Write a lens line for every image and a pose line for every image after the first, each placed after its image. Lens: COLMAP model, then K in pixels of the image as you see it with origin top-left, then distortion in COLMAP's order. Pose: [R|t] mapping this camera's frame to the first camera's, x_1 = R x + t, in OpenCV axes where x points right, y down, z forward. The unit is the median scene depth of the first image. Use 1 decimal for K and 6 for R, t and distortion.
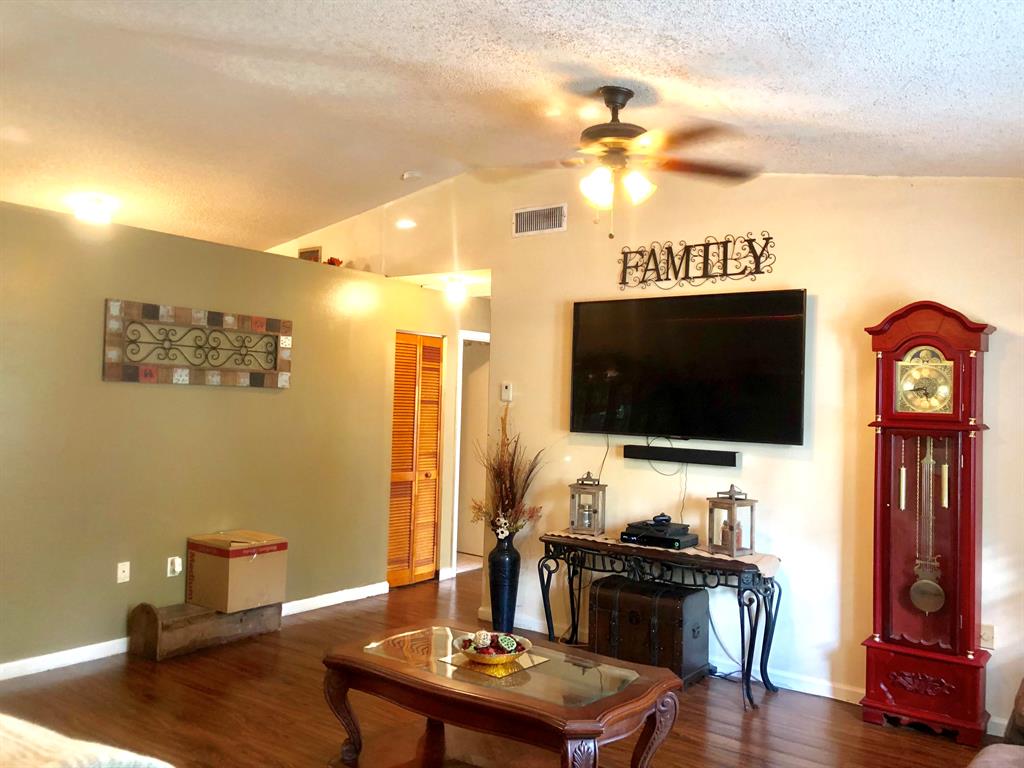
lens RADIAL K [[840.4, 0, 513.6], [0, 840.4, 382.0], [0, 0, 1]] dist [0.022114, -0.004316]
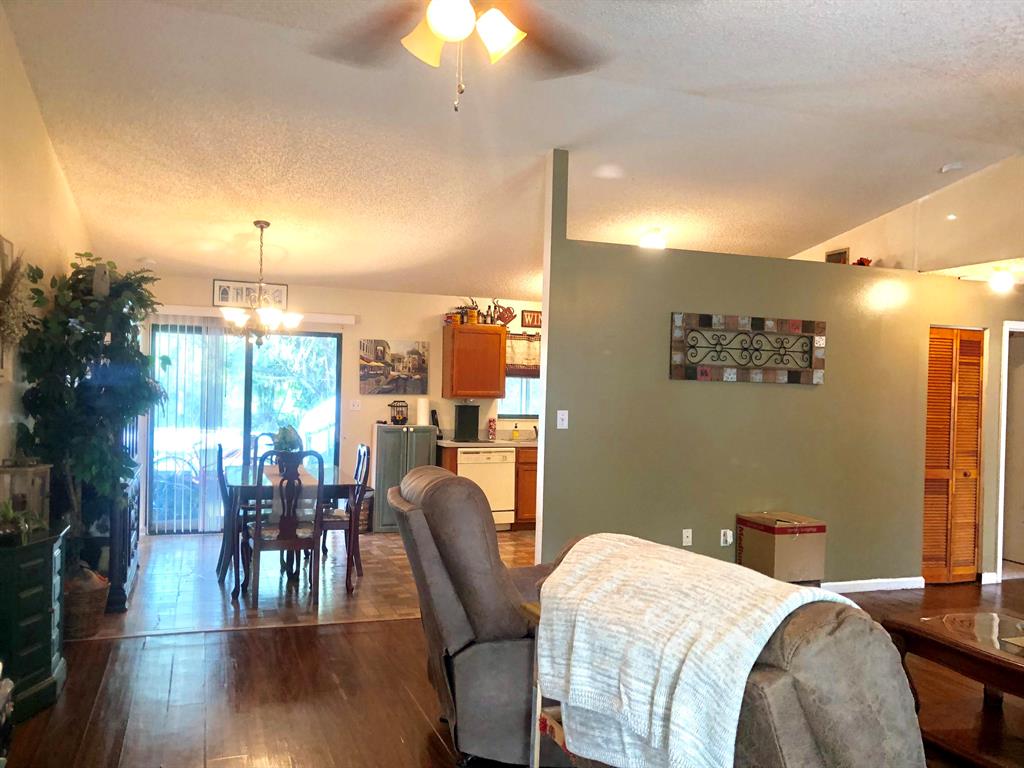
lens RADIAL K [[834.2, 0, 510.4], [0, 834.2, 396.3], [0, 0, 1]] dist [0.008835, 0.001070]
pose [[0.833363, -0.003306, -0.552716, -0.010569], [0.012573, 0.999837, 0.012977, 0.003731], [0.552583, -0.017764, 0.833269, -0.119400]]
